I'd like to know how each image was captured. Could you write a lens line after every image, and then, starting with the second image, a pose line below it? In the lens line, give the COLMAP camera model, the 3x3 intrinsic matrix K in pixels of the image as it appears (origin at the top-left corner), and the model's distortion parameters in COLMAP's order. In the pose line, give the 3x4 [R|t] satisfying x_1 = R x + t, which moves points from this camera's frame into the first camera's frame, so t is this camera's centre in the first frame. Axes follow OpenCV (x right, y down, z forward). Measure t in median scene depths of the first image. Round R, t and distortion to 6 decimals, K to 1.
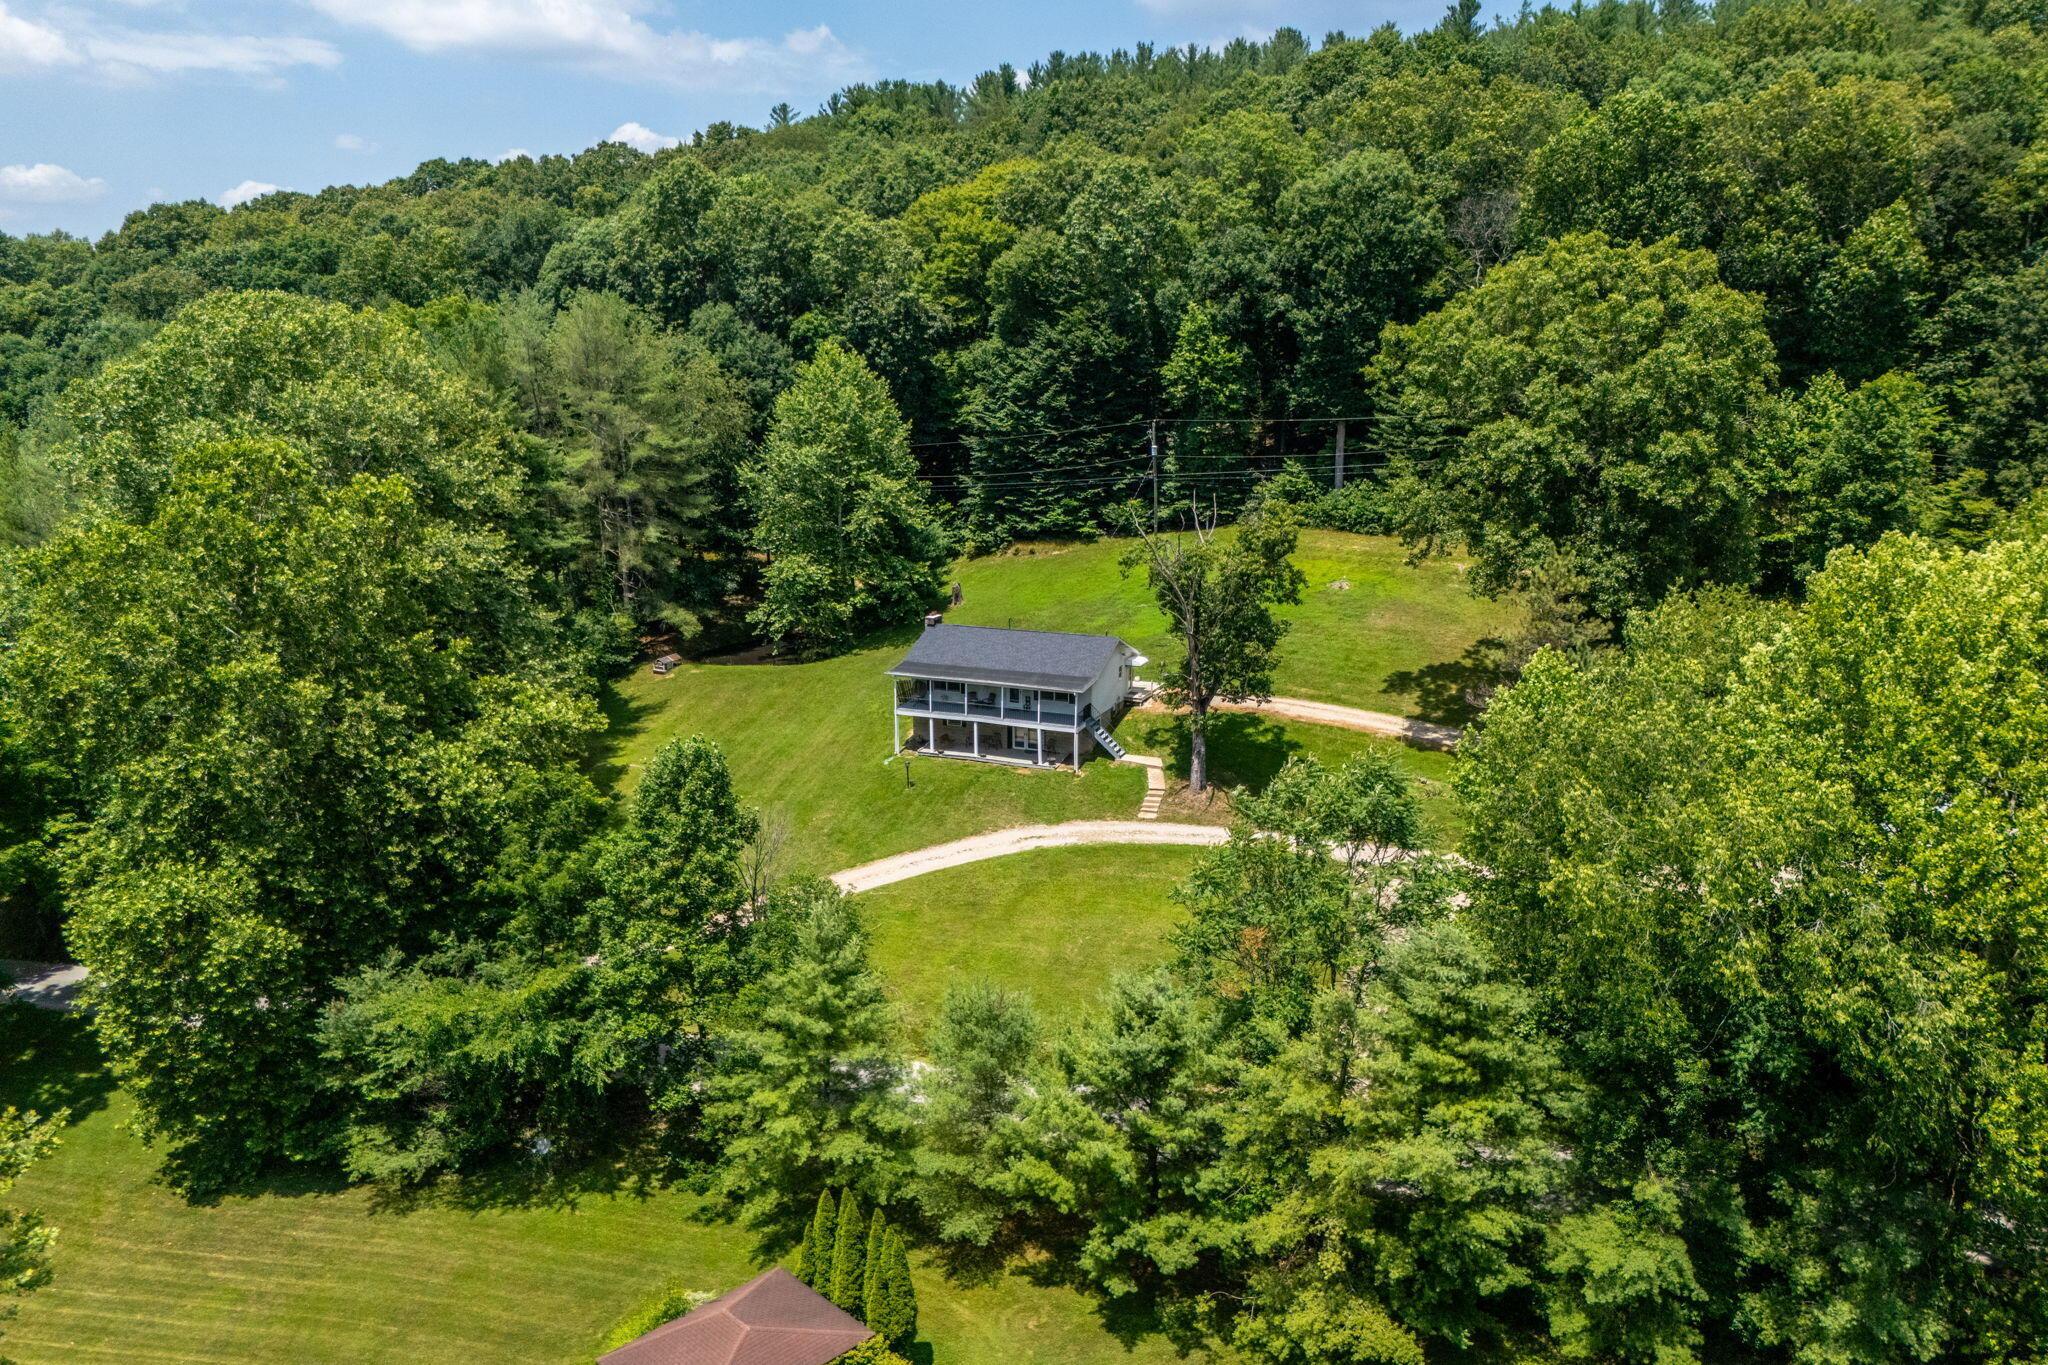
lens RADIAL K [[1510.9, 0, 1068.7], [0, 1510.9, 767.8], [0, 0, 1]] dist [0.052894, -0.030315]
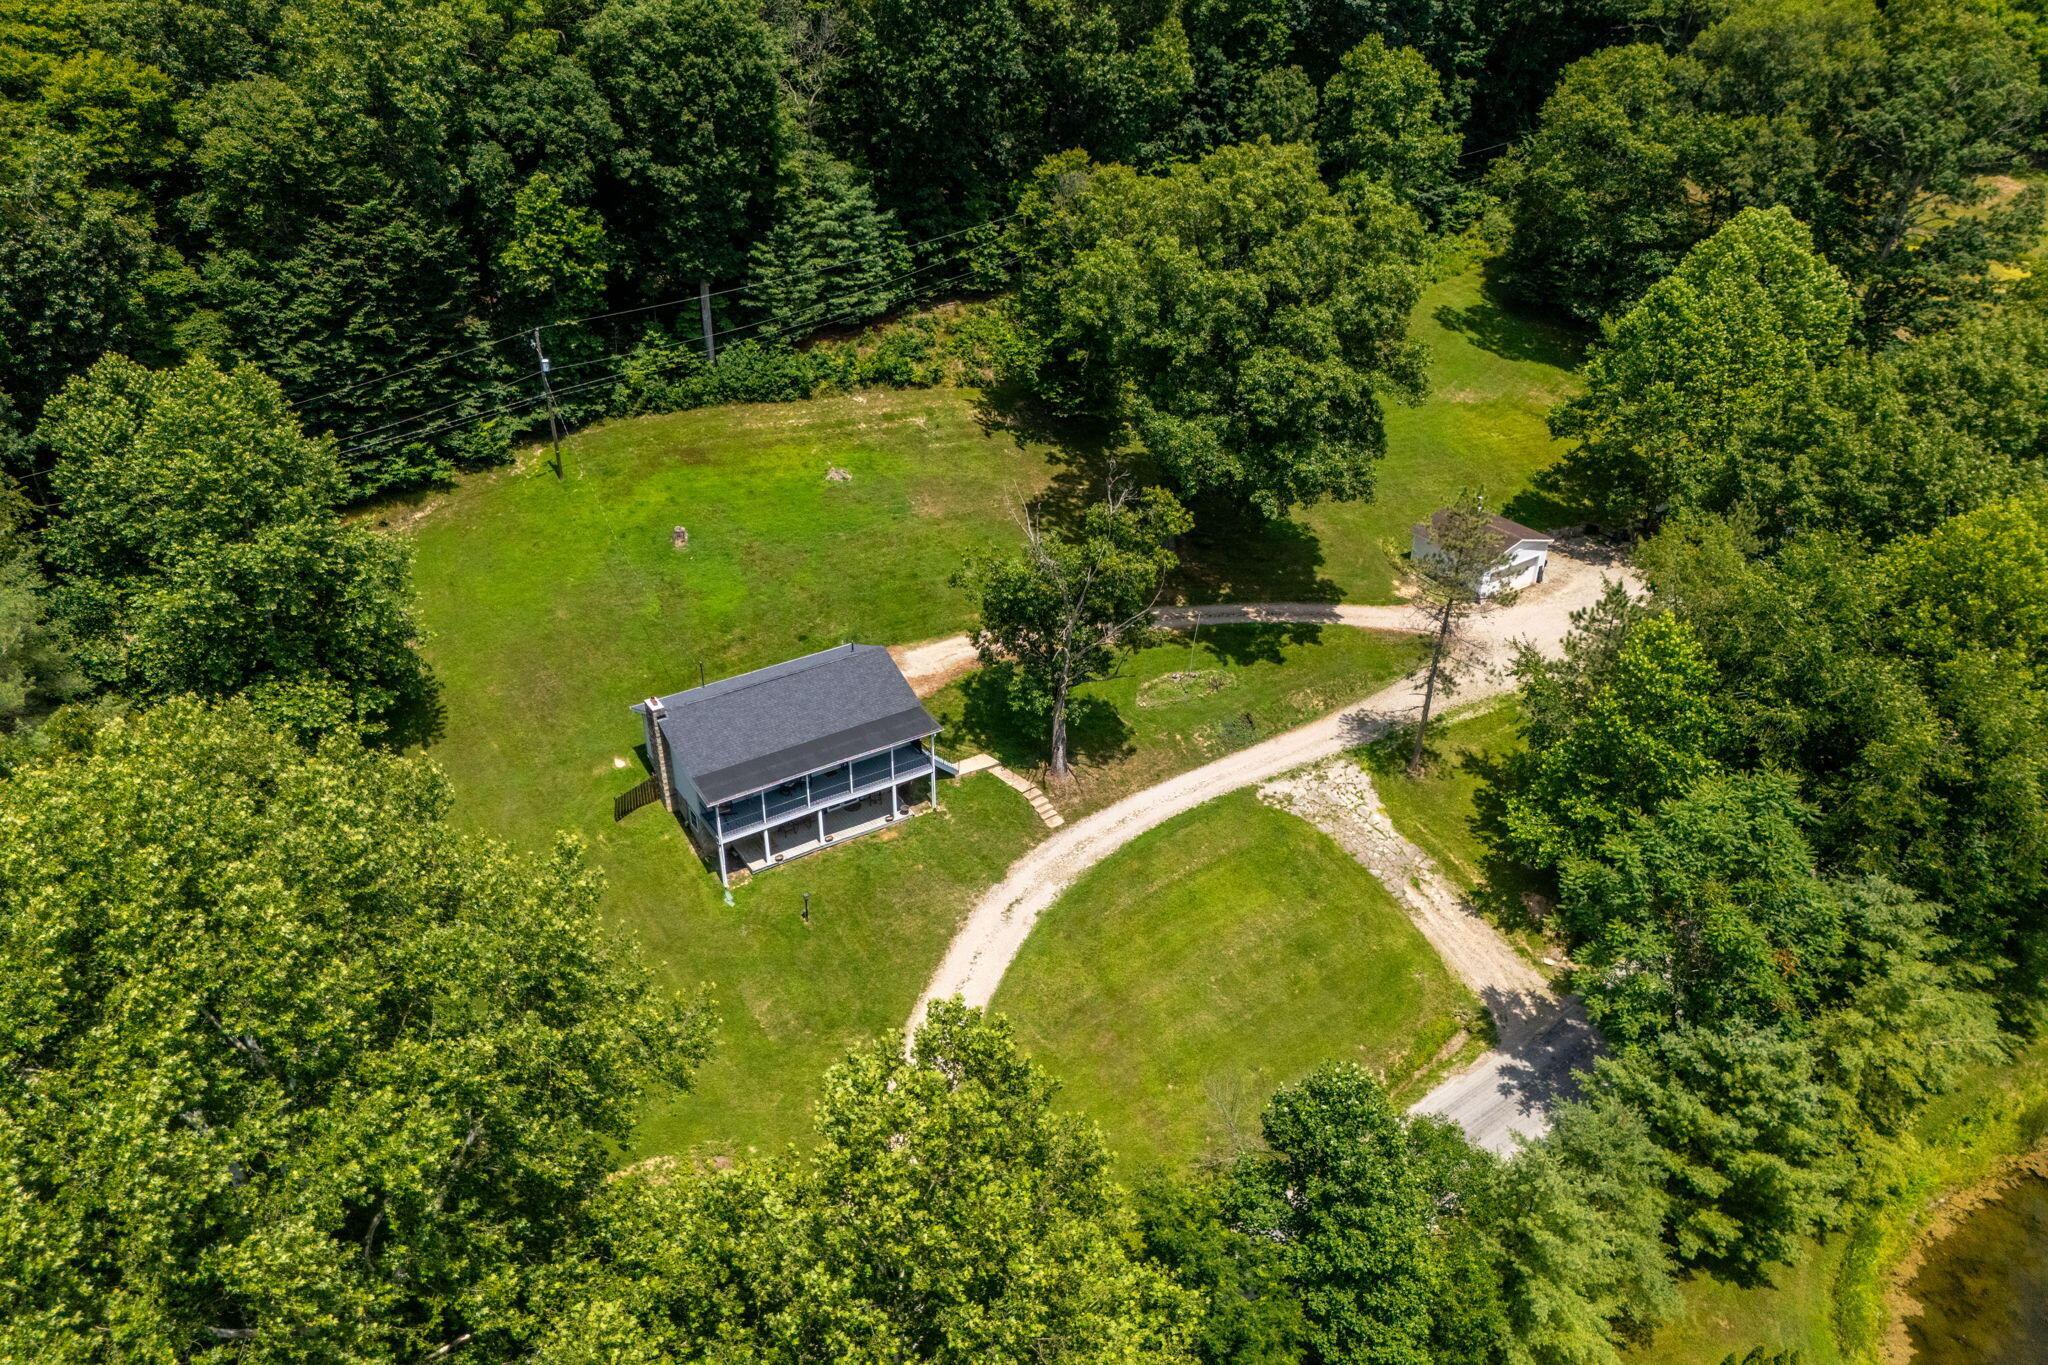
lens RADIAL K [[1510.9, 0, 1023.0], [0, 1510.9, 667.1], [0, 0, 1]] dist [0.052894, -0.030315]
pose [[0.582816, -0.402064, 0.706166, -0.459926], [0.228846, 0.915054, 0.332124, -0.293462], [-0.779715, -0.031964, 0.625318, 0.318166]]
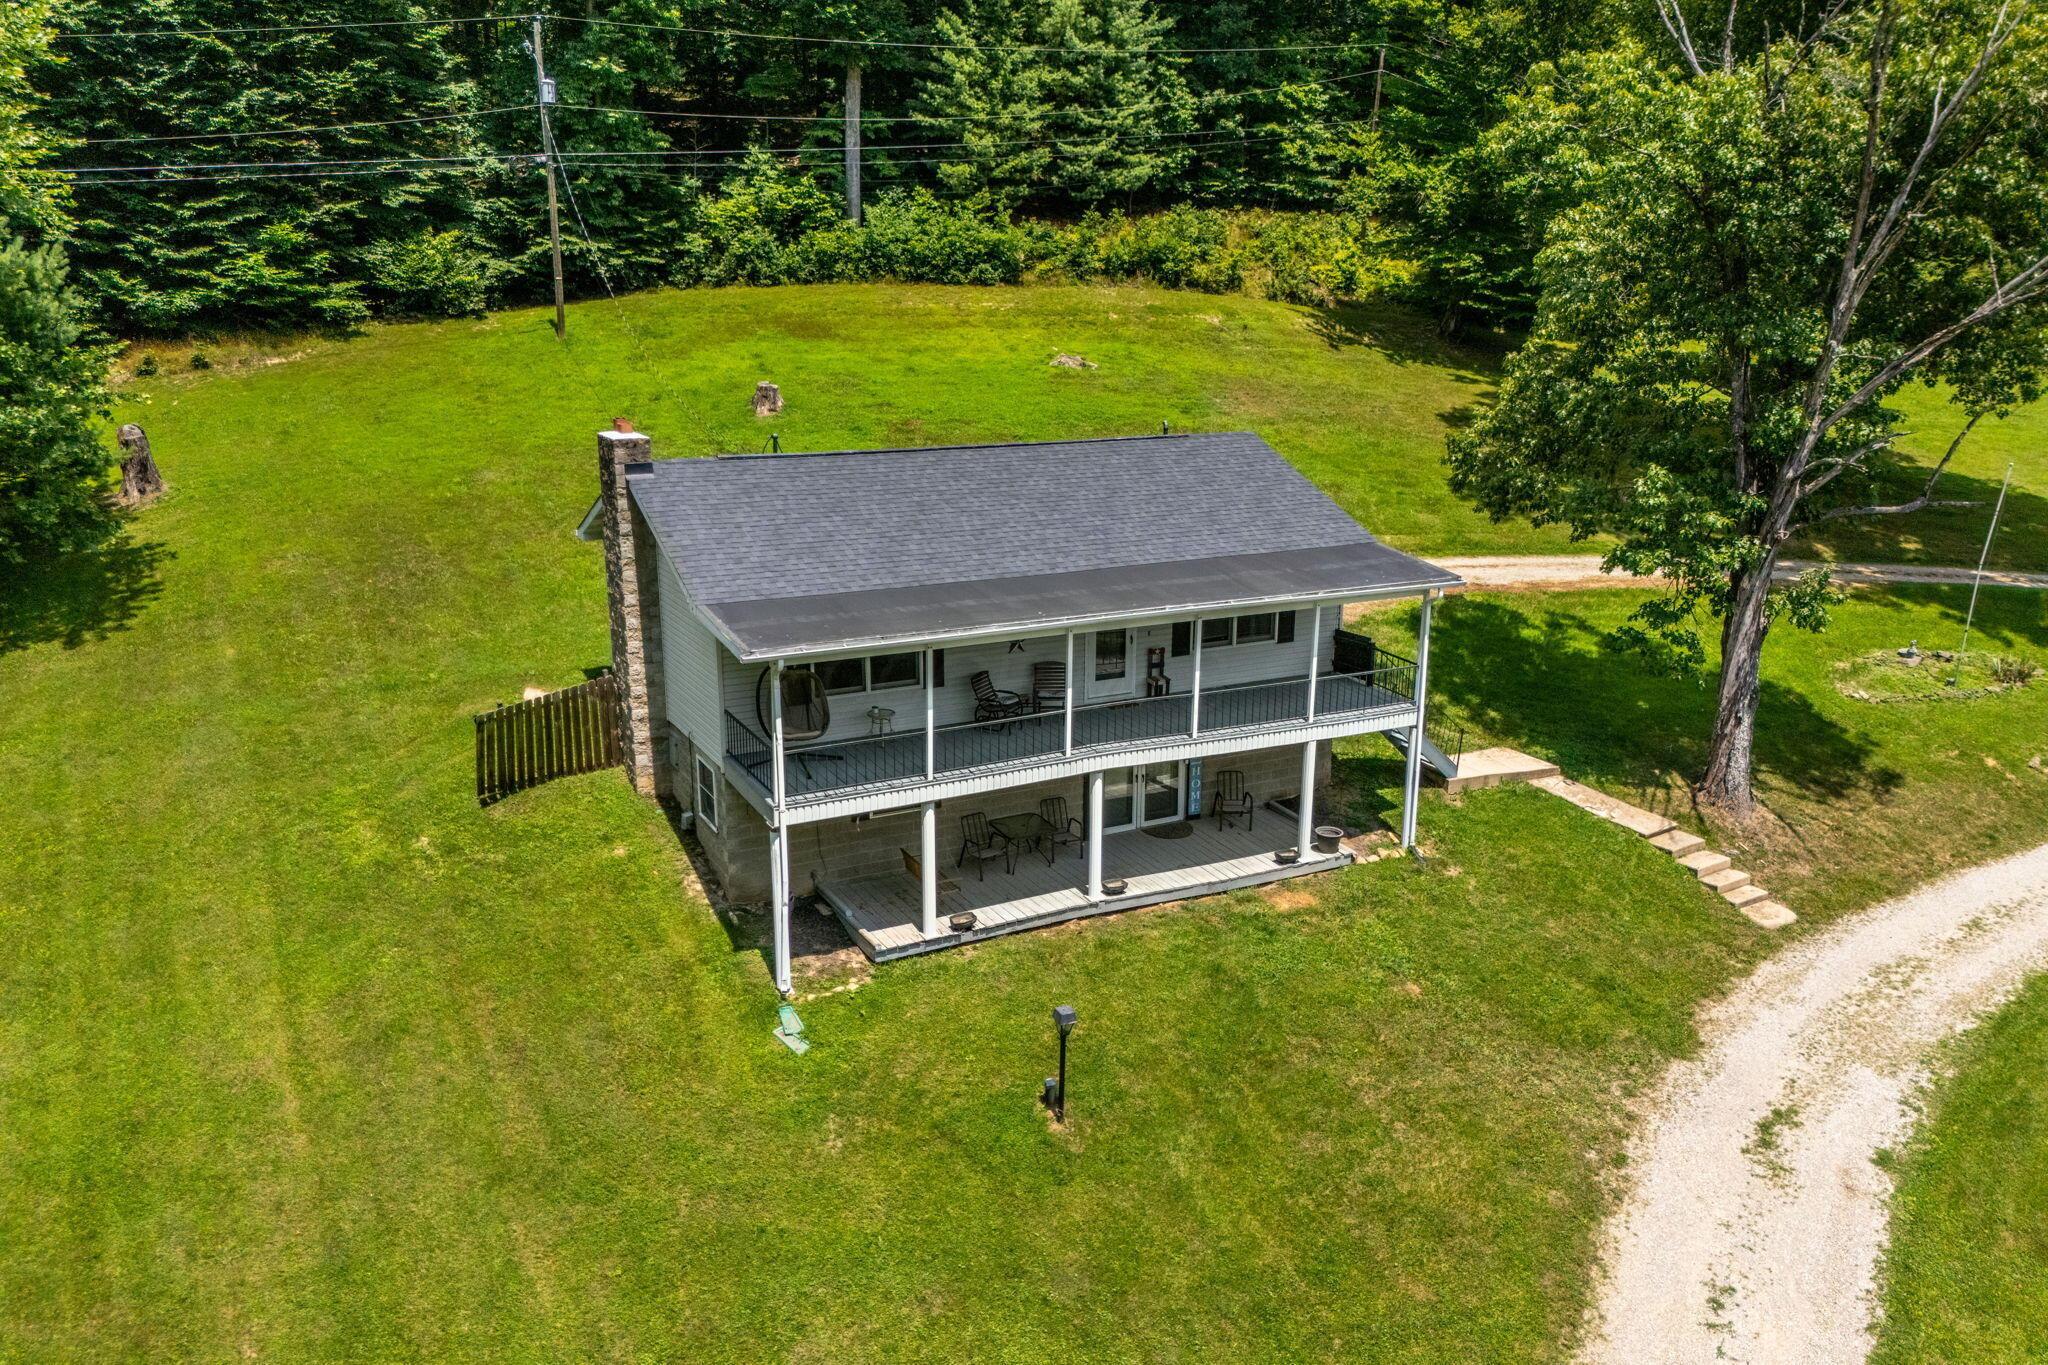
lens RADIAL K [[1510.9, 0, 1014.7], [0, 1510.9, 673.7], [0, 0, 1]] dist [0.052894, -0.030315]
pose [[0.653718, -0.185349, 0.733688, -0.216377], [0.205472, 0.976592, 0.063637, -0.055242], [-0.728309, 0.109152, 0.676500, 0.681957]]
